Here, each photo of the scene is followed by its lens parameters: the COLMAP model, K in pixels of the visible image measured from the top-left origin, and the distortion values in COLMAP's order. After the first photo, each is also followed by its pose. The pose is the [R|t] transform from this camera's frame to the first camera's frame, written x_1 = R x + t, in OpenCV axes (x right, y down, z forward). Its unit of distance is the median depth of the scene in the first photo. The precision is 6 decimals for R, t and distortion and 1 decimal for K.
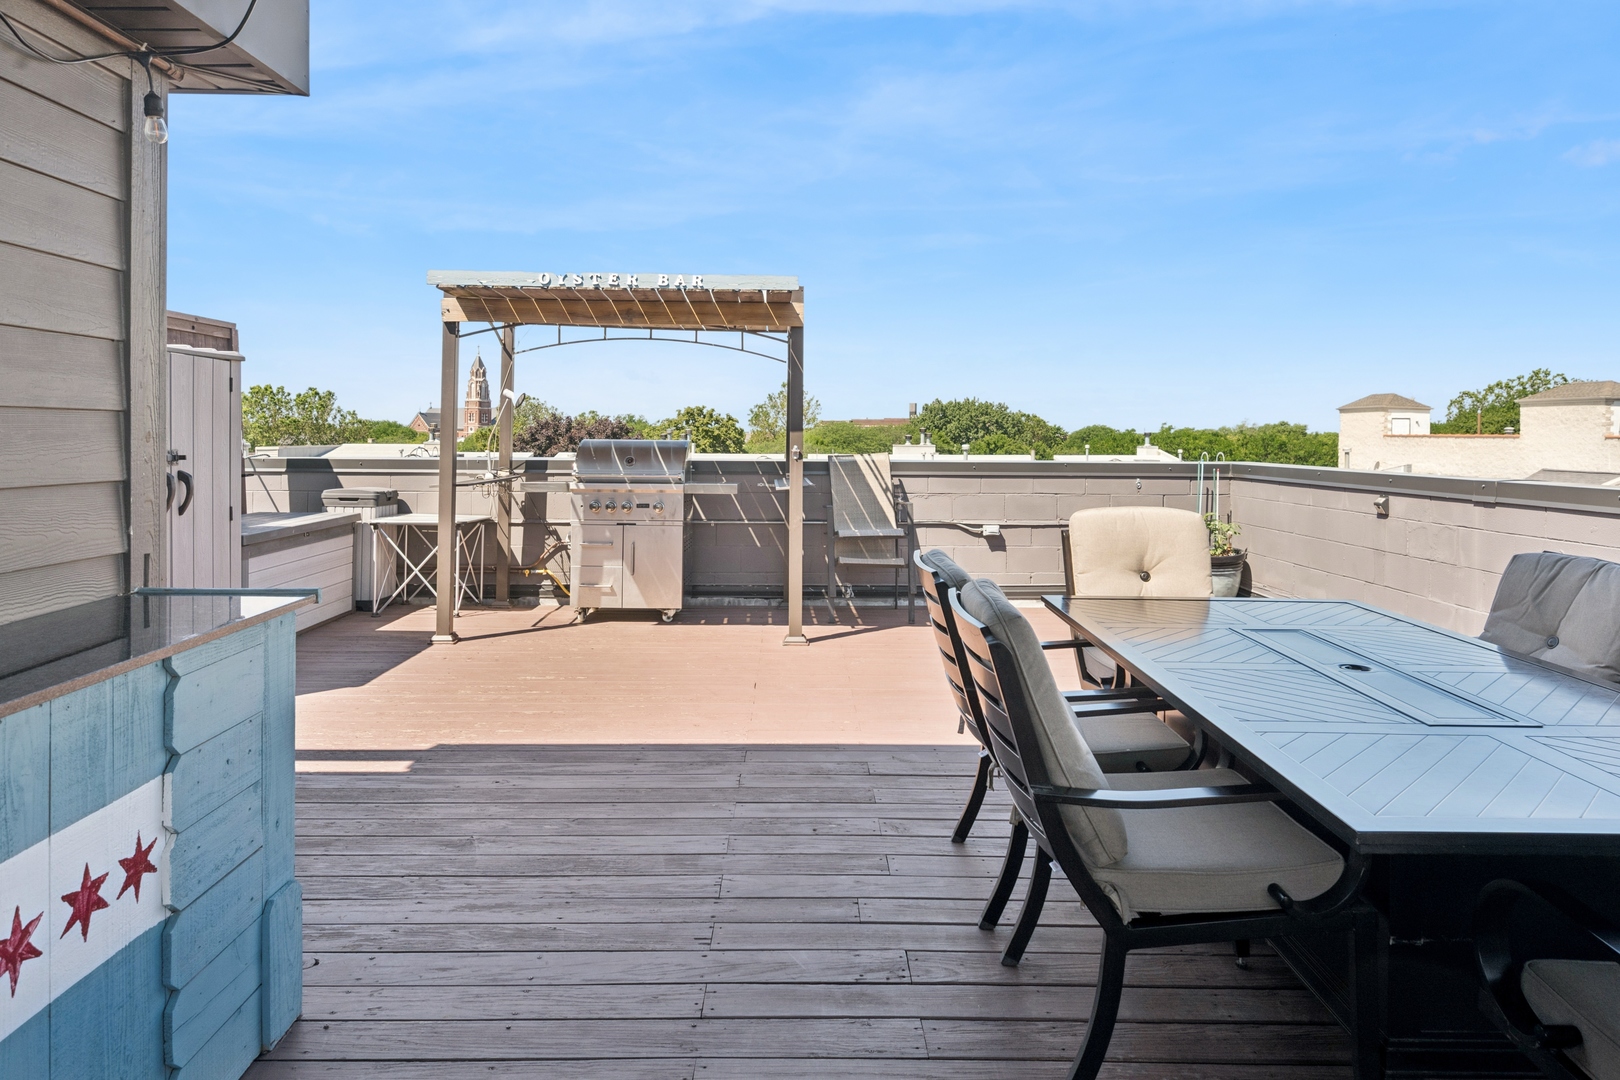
lens RADIAL K [[1002.7, 0, 810.0], [0, 1002.7, 540.0], [0, 0, 1]] dist [-0.000254, -0.000797]
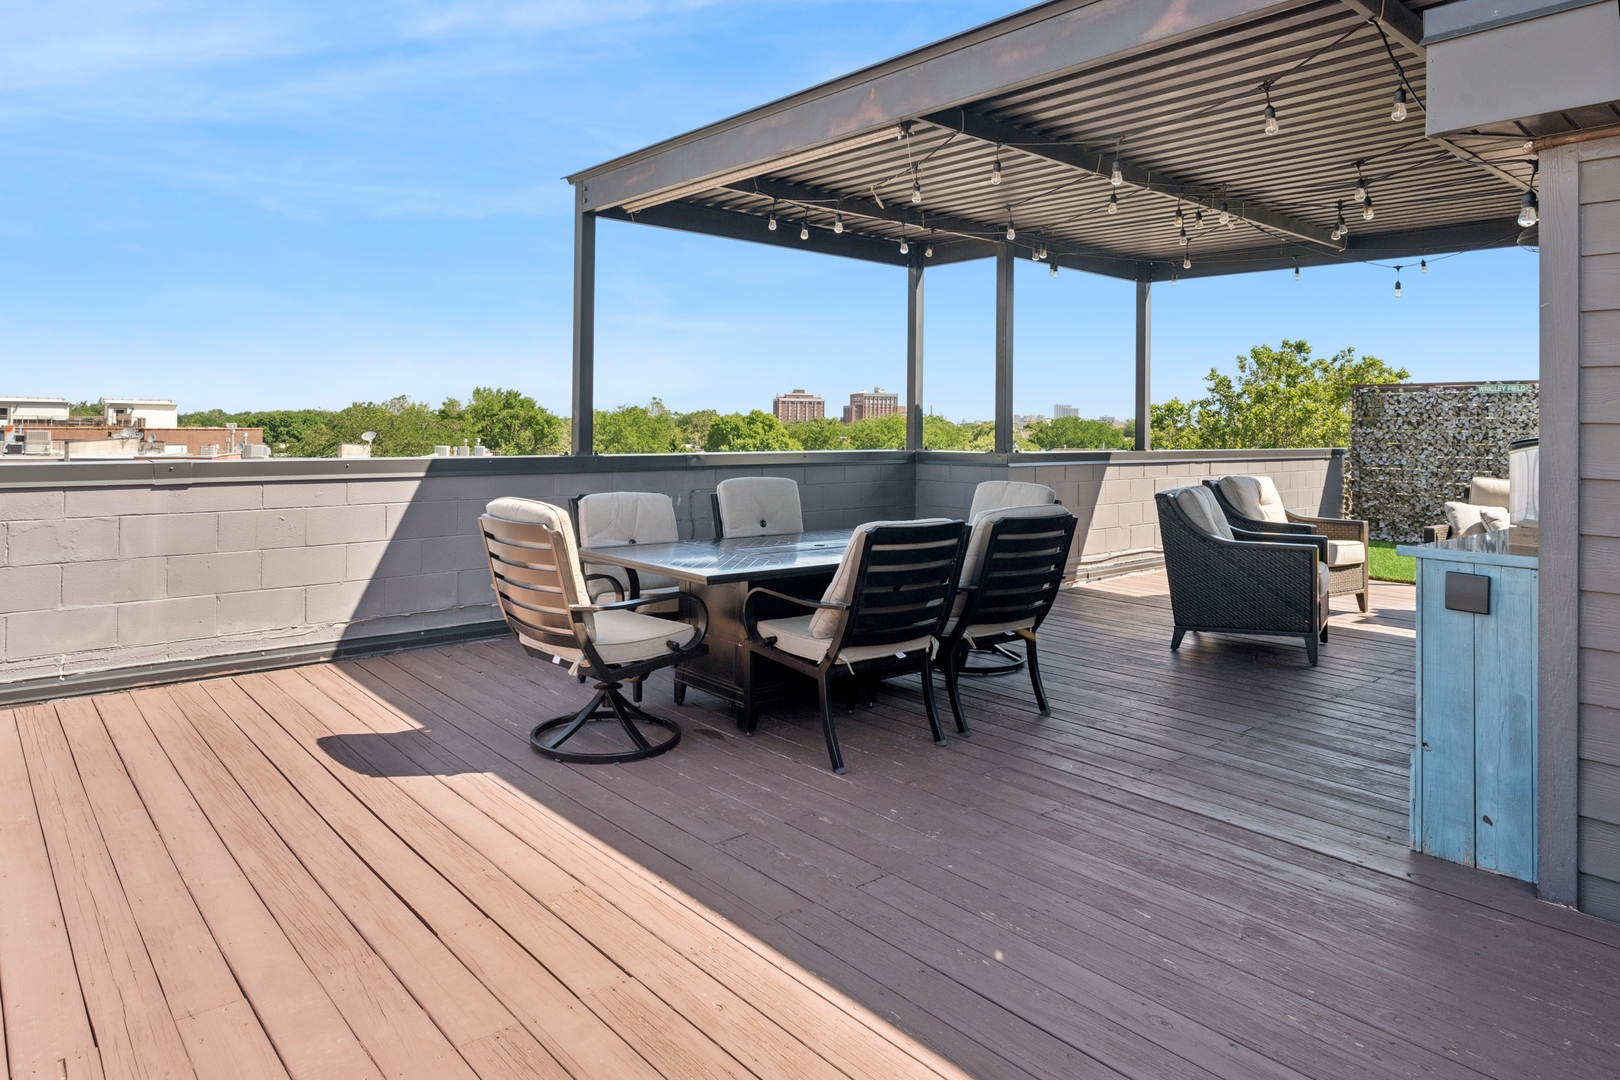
lens RADIAL K [[1002.7, 0, 810.0], [0, 1002.7, 540.0], [0, 0, 1]] dist [-0.000254, -0.000797]
pose [[-0.646309, -0.099139, 0.756608, -0.662733], [0.064855, 0.980800, 0.183915, -0.177289], [-0.760315, 0.167936, -0.627471, 1.649043]]
